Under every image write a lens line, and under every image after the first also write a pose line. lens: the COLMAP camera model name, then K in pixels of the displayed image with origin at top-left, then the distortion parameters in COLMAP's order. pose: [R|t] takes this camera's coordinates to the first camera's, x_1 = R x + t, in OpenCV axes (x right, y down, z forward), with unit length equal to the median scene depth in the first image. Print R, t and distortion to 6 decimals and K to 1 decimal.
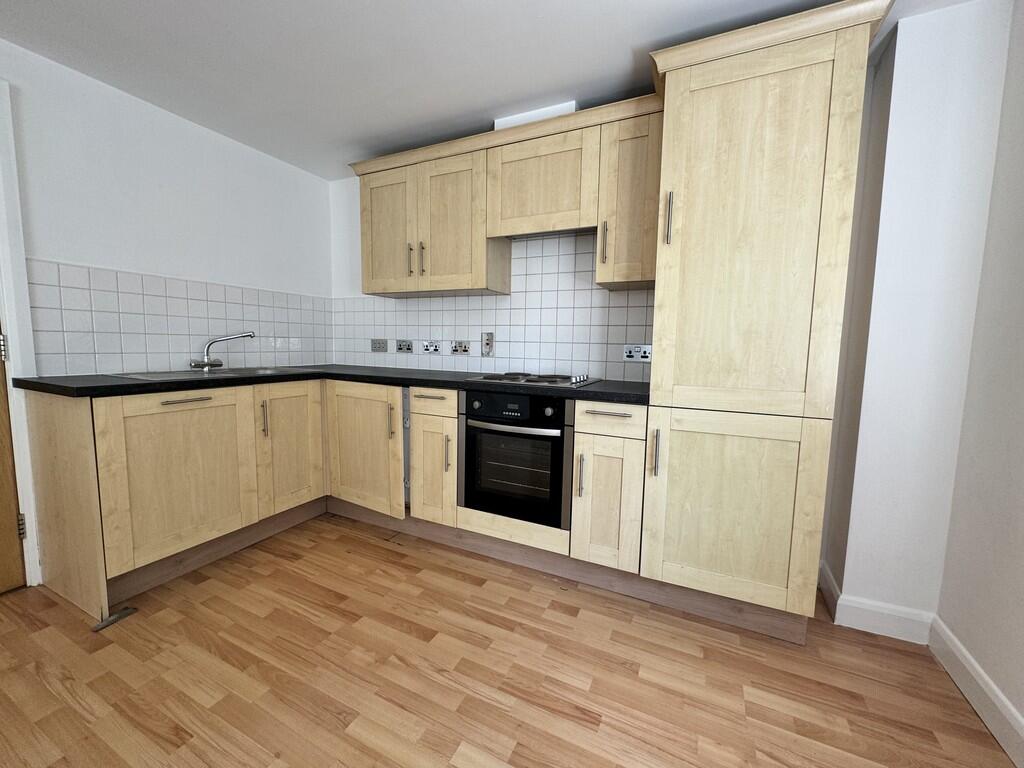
lens RADIAL K [[407.6, 0, 511.1], [0, 407.6, 380.8], [0, 0, 1]] dist [0.000877, 0.000019]
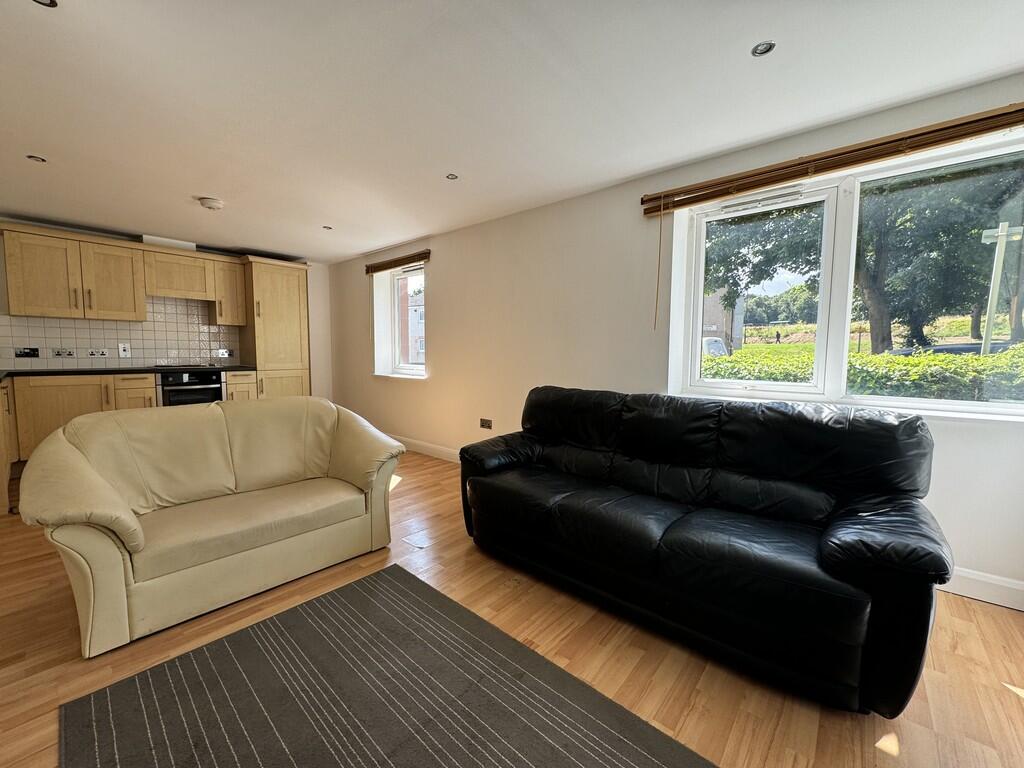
lens RADIAL K [[407.6, 0, 508.9], [0, 407.6, 383.5], [0, 0, 1]] dist [0.000877, 0.000019]
pose [[0.275263, -0.095512, 0.956613, -1.633899], [0.085521, 0.993540, 0.074590, 0.073101], [-0.957557, 0.061279, 0.281653, -1.286691]]
